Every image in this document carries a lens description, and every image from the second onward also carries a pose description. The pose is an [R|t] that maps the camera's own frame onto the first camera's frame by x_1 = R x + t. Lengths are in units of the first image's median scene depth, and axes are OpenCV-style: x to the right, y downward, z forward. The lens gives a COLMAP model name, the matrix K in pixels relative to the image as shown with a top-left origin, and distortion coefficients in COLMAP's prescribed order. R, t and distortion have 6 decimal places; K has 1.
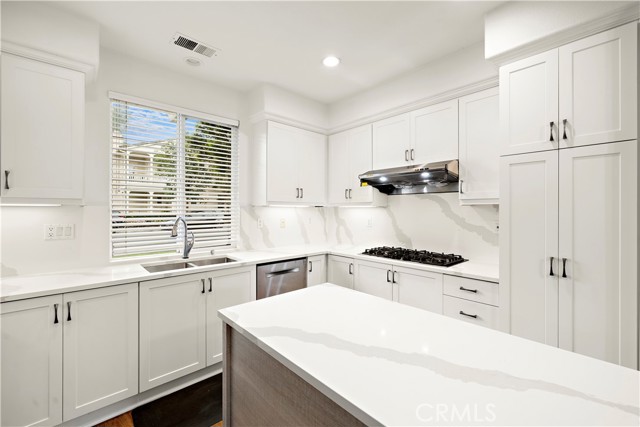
lens RADIAL K [[271.0, 0, 320.5], [0, 271.0, 210.3], [0, 0, 1]] dist [0.000326, -0.000333]
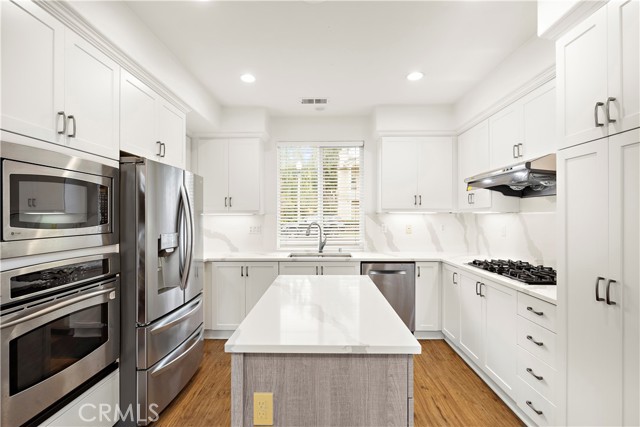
lens RADIAL K [[305.8, 0, 320.1], [0, 305.8, 216.1], [0, 0, 1]] dist [-0.002118, 0.000109]
pose [[0.726487, -0.002974, -0.687174, 0.485661], [0.000830, 0.999994, -0.003451, 0.000667], [0.687180, 0.001937, 0.726485, -0.099490]]
